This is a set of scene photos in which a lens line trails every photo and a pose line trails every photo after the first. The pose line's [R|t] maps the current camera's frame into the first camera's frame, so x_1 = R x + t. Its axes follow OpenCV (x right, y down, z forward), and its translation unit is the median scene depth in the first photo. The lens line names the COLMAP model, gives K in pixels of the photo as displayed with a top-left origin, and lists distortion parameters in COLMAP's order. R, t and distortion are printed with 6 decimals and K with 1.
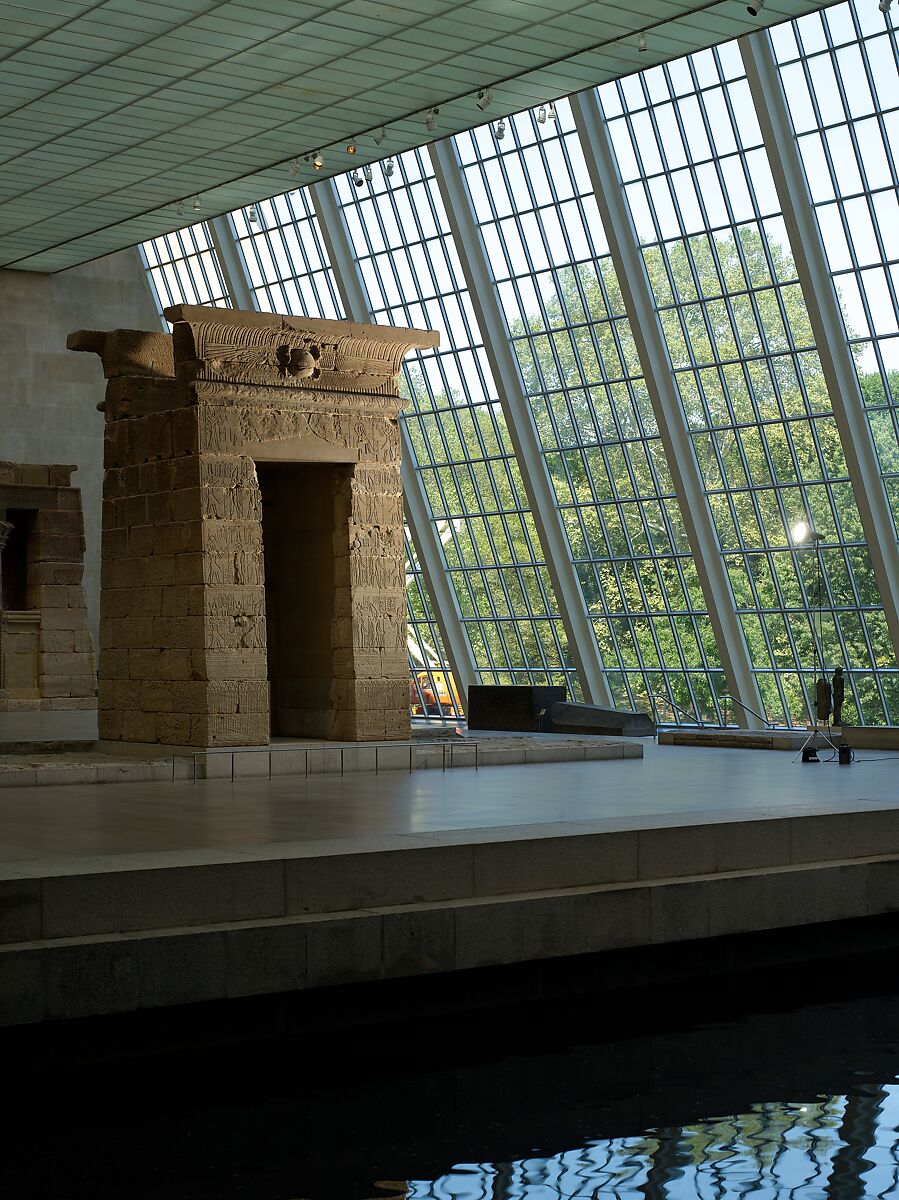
lens RADIAL K [[2026.8, 0, 449.5], [0, 2026.8, 600.0], [0, 0, 1]] dist [-0.043225, -0.188160]
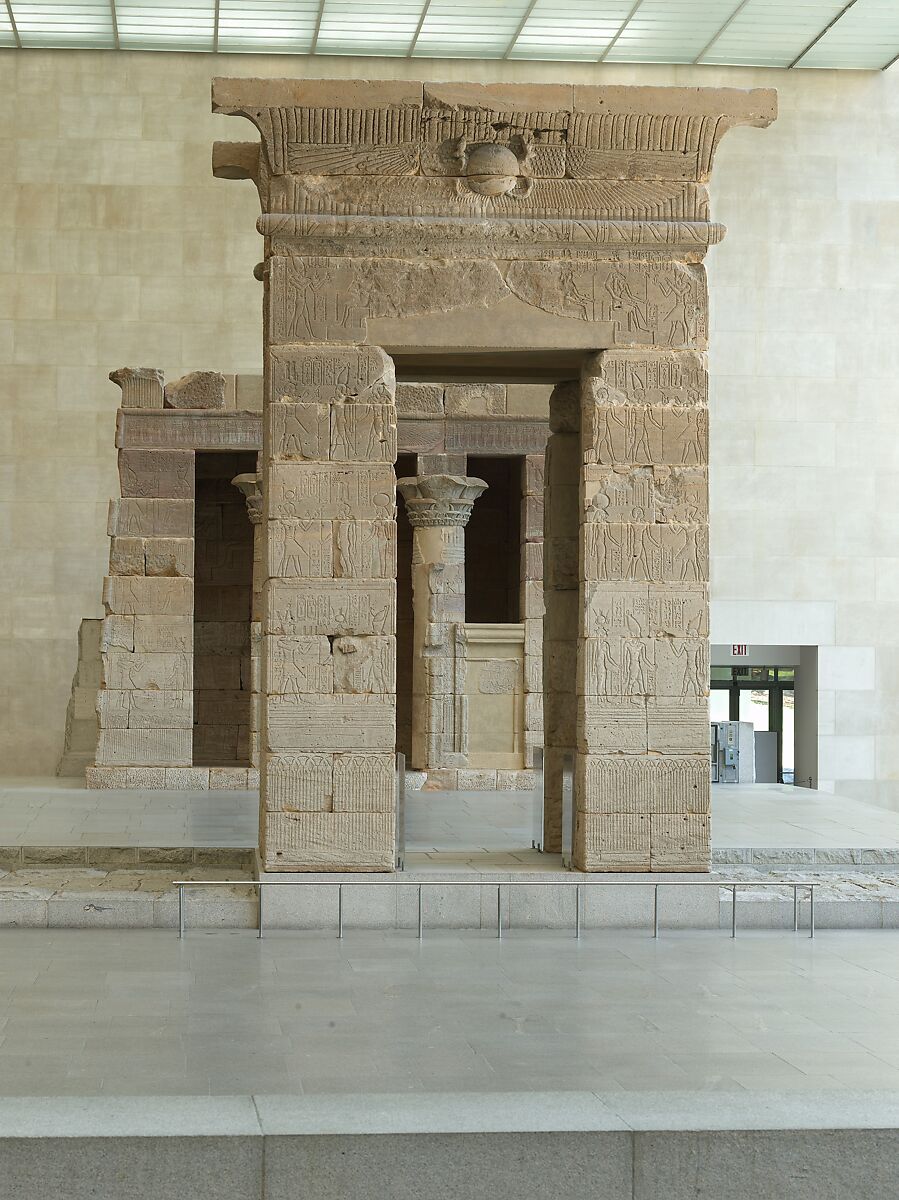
lens RADIAL K [[3020.4, 0, 449.5], [0, 3020.4, 600.0], [0, 0, 1]] dist [-0.001257, -0.257100]
pose [[0.850044, -0.002689, -0.526705, 0.337065], [0.002196, 0.999996, -0.001561, -0.000393], [0.526708, 0.000170, 0.850047, 0.302567]]
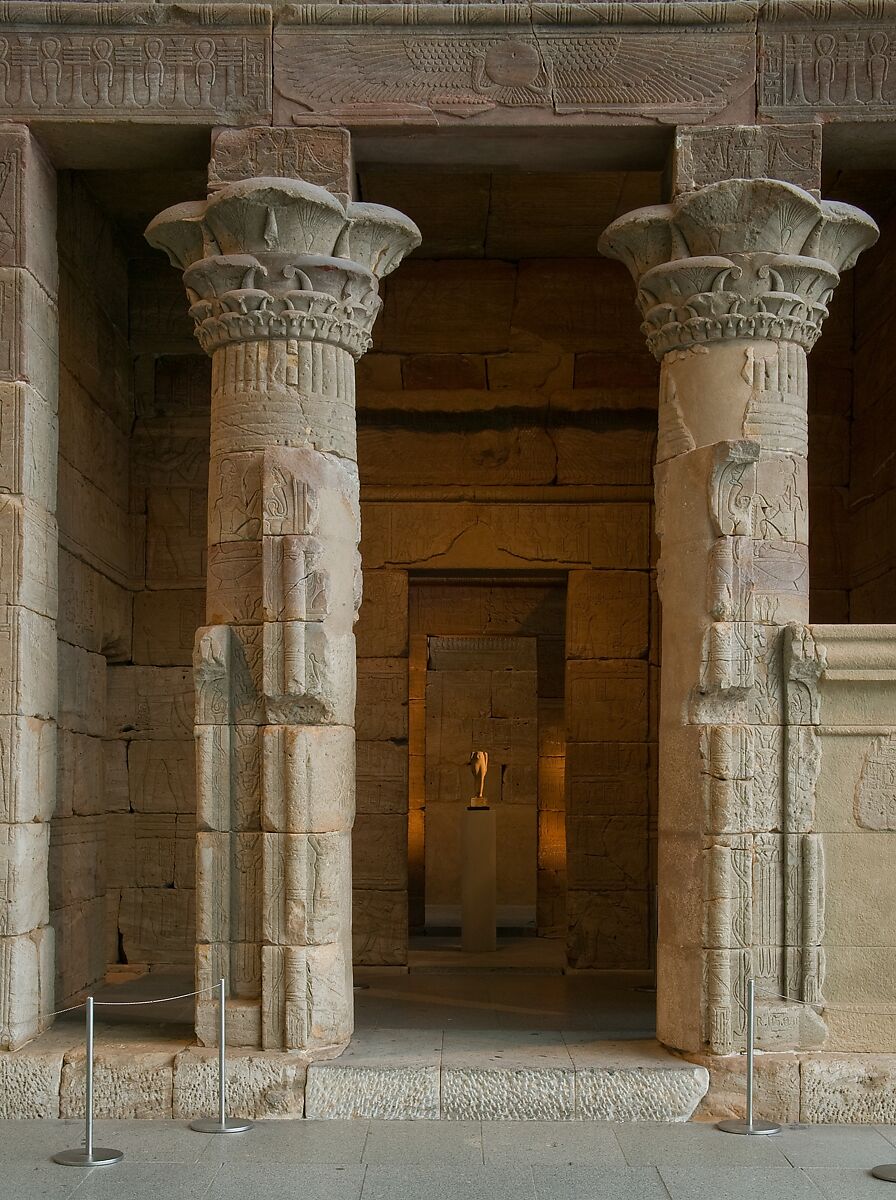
lens RADIAL K [[1972.4, 0, 413.5], [0, 1972.4, 804.0], [0, 0, 1]] dist [0.028440, 0.211221]
pose [[0.792528, 0.014383, -0.609666, -0.170237], [0.007502, 0.999416, 0.033331, 0.022038], [0.609789, -0.030989, 0.791958, 1.081144]]
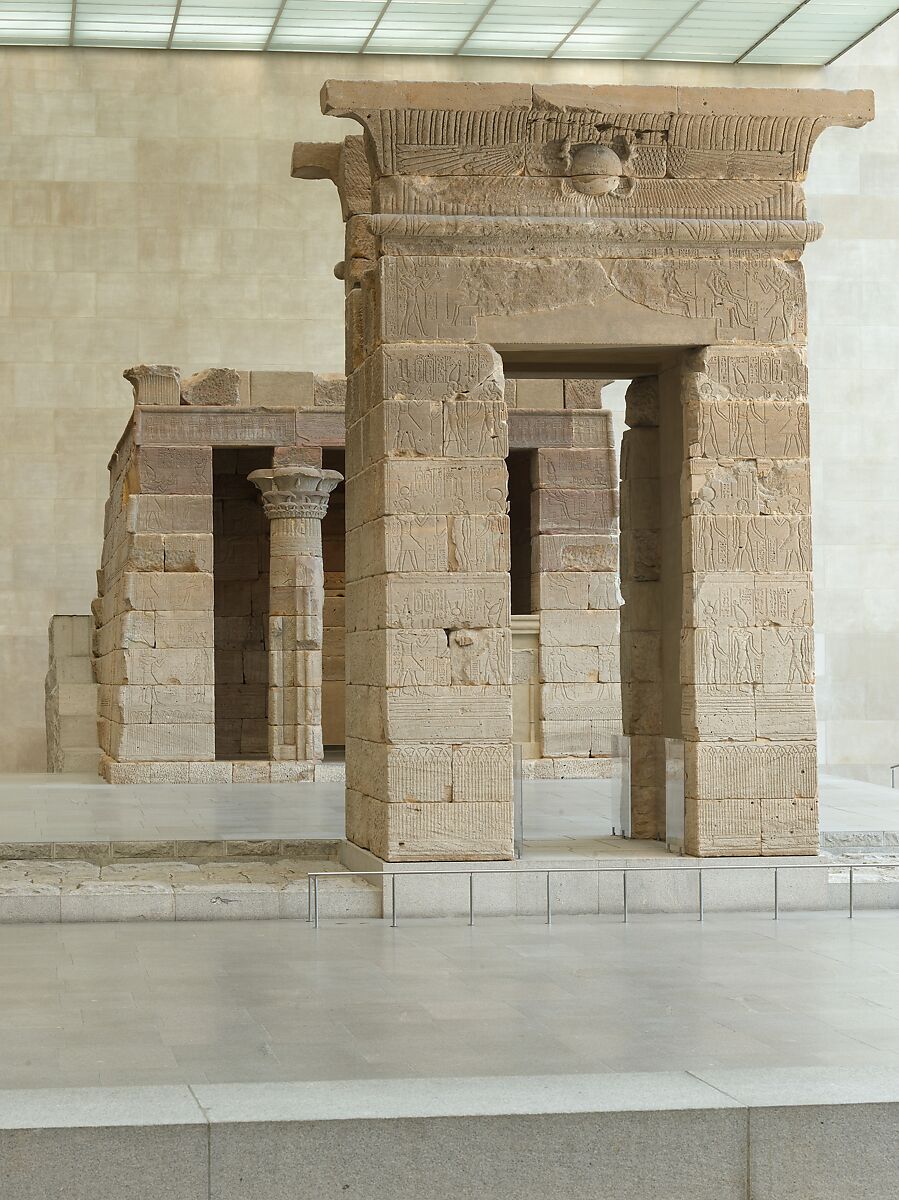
lens RADIAL K [[3020.4, 0, 449.5], [0, 3020.4, 600.0], [0, 0, 1]] dist [-0.001257, -0.257100]
pose [[0.878335, -0.011199, -0.477915, 0.279812], [0.013765, 0.999904, 0.001867, -0.001504], [0.477848, -0.008218, 0.878404, 0.252546]]
